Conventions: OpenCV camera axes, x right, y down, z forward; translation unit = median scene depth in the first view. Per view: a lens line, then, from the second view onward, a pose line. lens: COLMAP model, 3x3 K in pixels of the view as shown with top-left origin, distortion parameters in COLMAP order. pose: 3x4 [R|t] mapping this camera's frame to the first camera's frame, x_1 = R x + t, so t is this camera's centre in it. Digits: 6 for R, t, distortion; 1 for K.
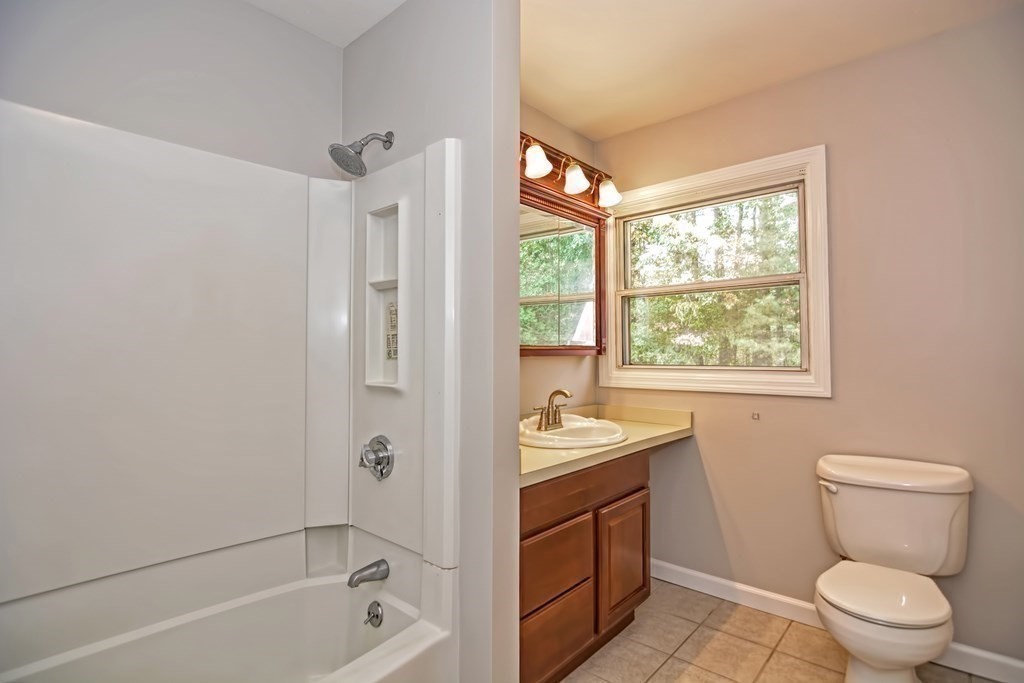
lens RADIAL K [[495.2, 0, 497.0], [0, 495.2, 338.4], [0, 0, 1]] dist [-0.010782, -0.007655]
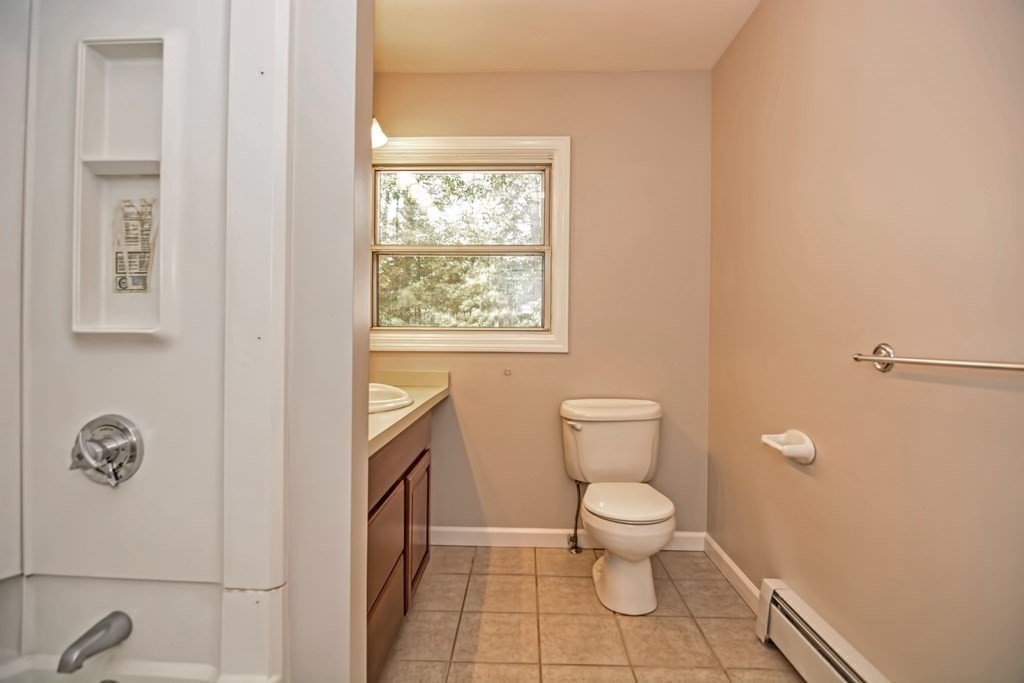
lens RADIAL K [[495.2, 0, 497.5], [0, 495.2, 336.6], [0, 0, 1]] dist [-0.010782, -0.007655]
pose [[0.761345, 0.010360, 0.648264, -0.231608], [-0.031962, 0.999256, 0.021569, 0.063087], [-0.647559, -0.037141, 0.761110, 0.204559]]
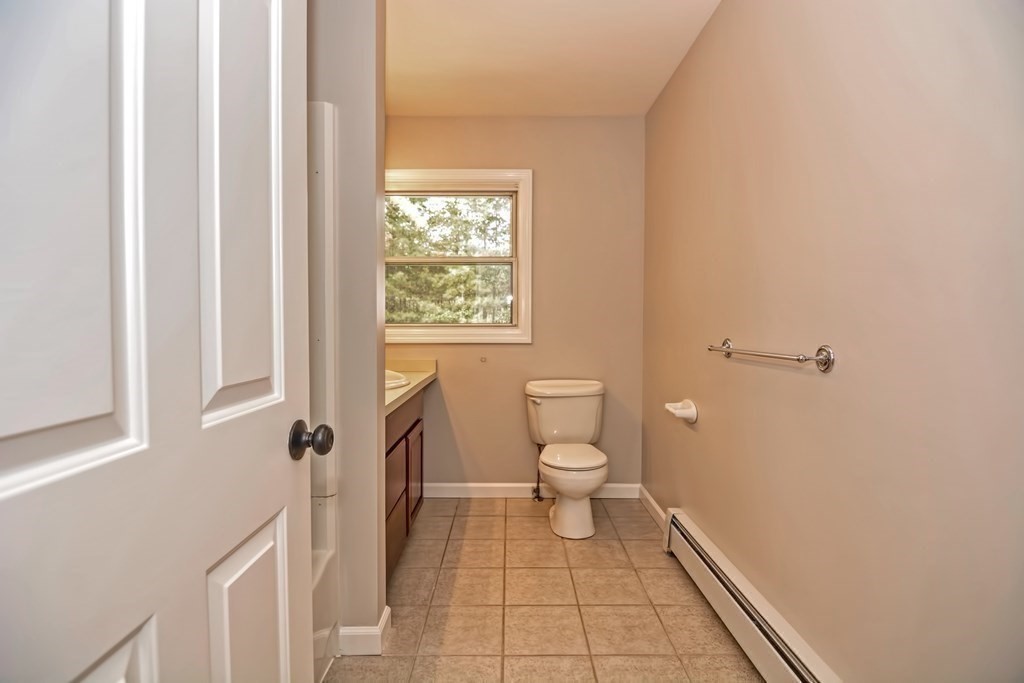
lens RADIAL K [[495.2, 0, 490.8], [0, 495.2, 335.3], [0, 0, 1]] dist [-0.010782, -0.007655]
pose [[0.749673, -0.011559, 0.661707, -0.414215], [-0.024784, 0.998656, 0.045524, 0.031822], [-0.661344, -0.050528, 0.748379, -0.042274]]
